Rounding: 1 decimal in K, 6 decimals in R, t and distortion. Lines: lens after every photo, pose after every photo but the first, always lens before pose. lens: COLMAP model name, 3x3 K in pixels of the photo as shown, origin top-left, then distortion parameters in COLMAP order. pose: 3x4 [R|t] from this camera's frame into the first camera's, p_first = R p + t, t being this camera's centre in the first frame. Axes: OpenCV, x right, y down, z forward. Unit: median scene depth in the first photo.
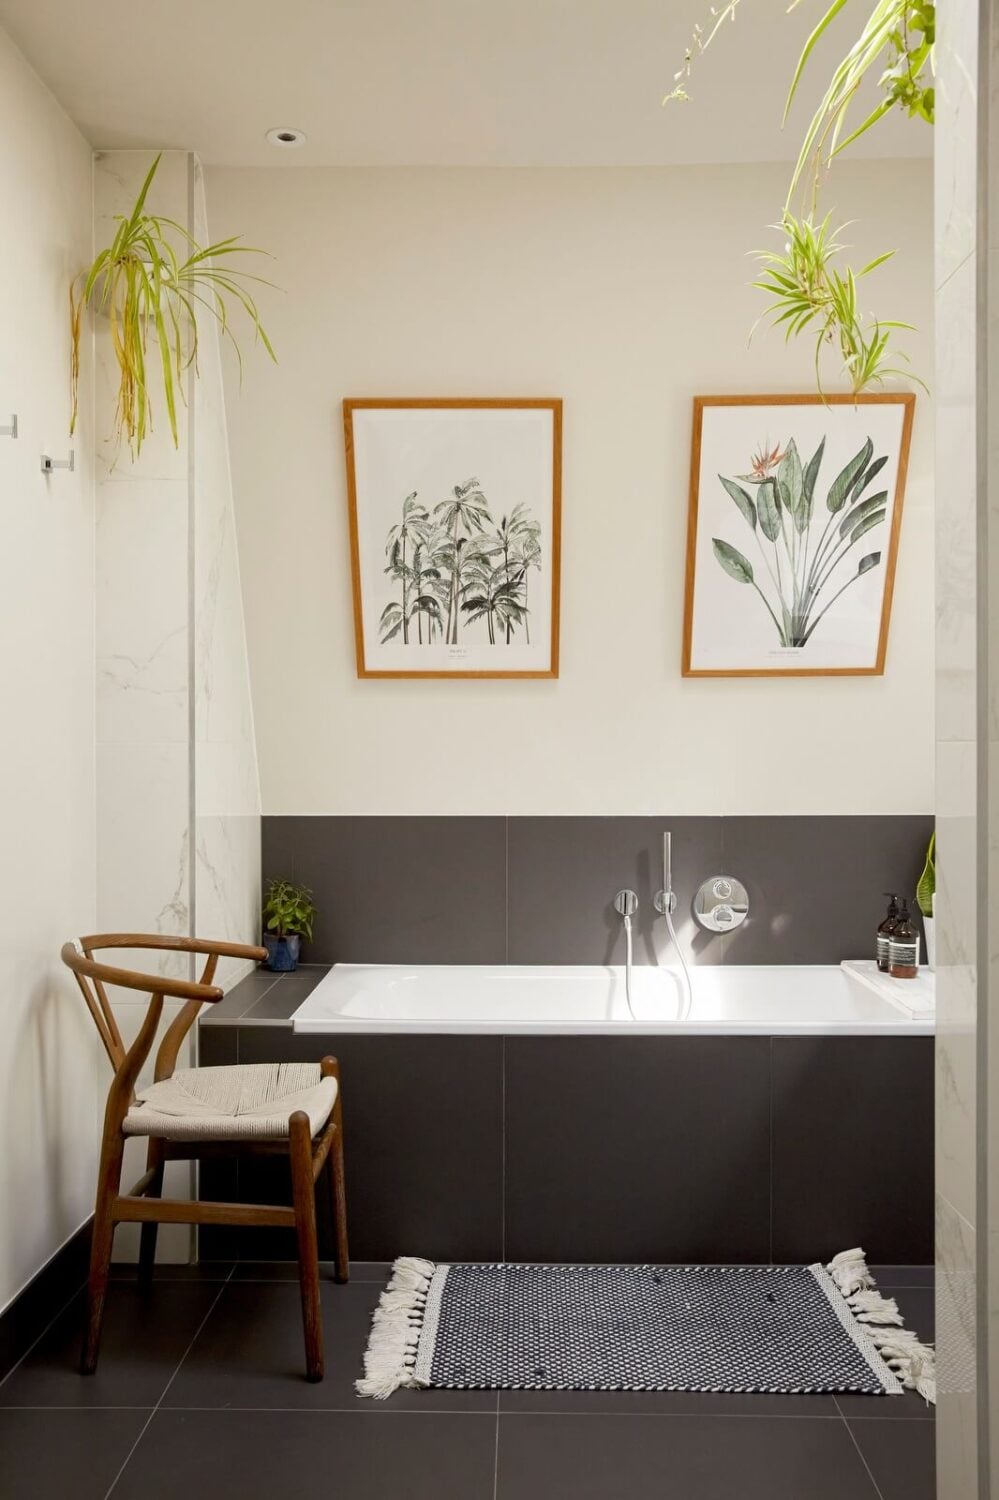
lens RADIAL K [[1121.1, 0, 499.5], [0, 1121.1, 750.0], [0, 0, 1]] dist [-0.089747, 0.070366]
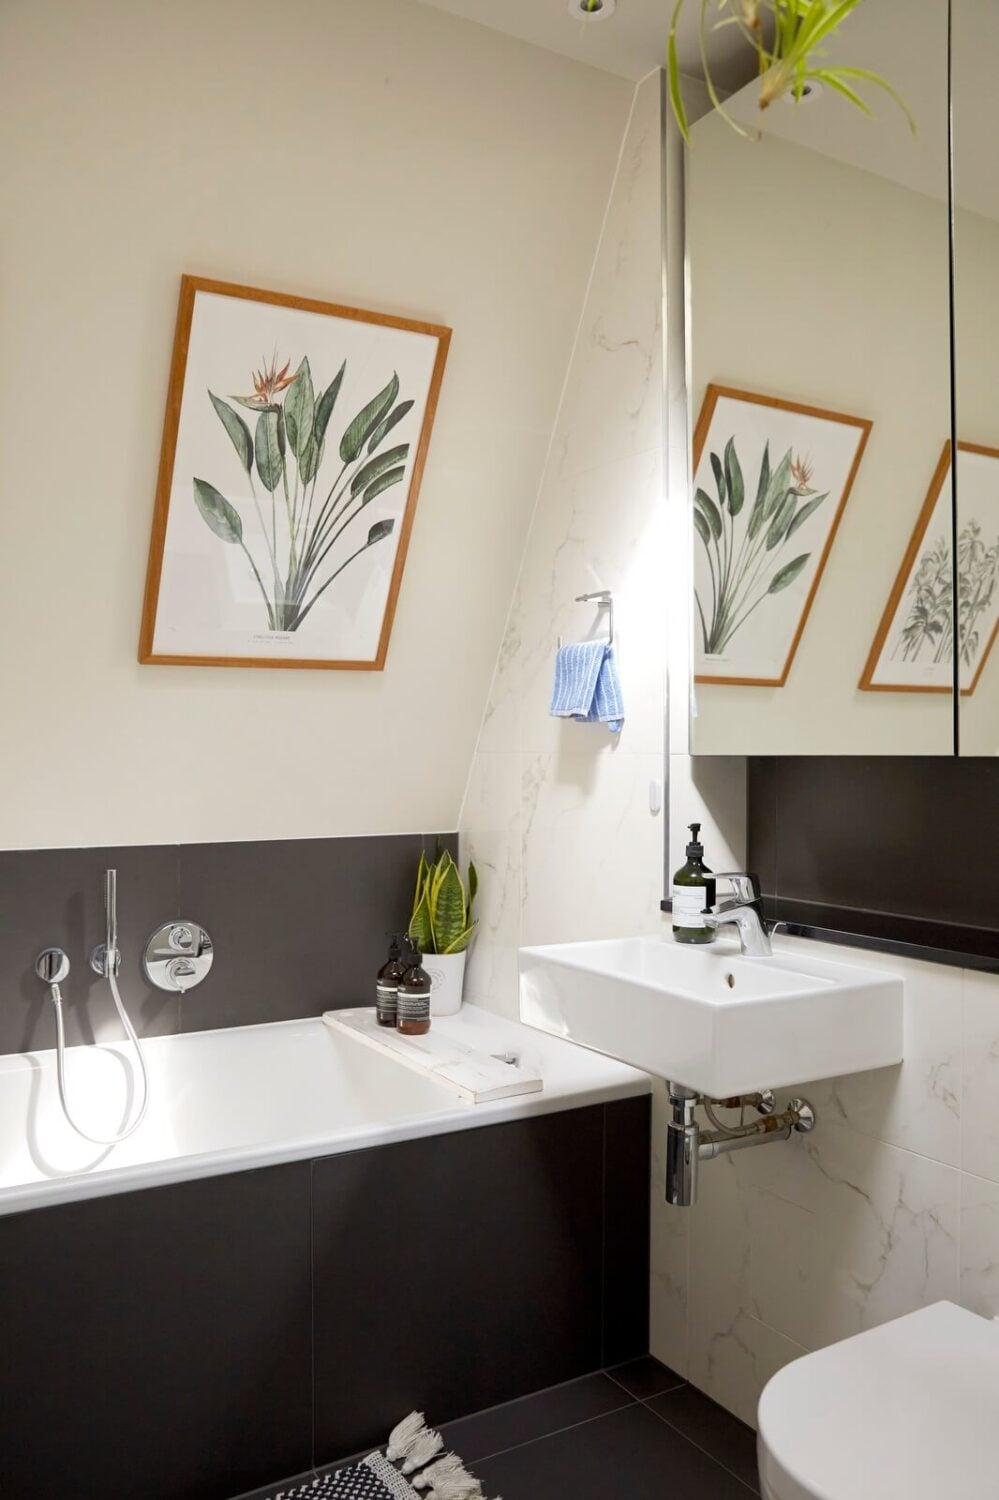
lens RADIAL K [[1121.1, 0, 499.5], [0, 1121.1, 750.0], [0, 0, 1]] dist [-0.089747, 0.070366]
pose [[0.849788, 0.001569, 0.527122, -0.025448], [0.000192, 0.999995, -0.003286, -0.005537], [-0.527124, 0.002893, 0.849783, 0.262952]]
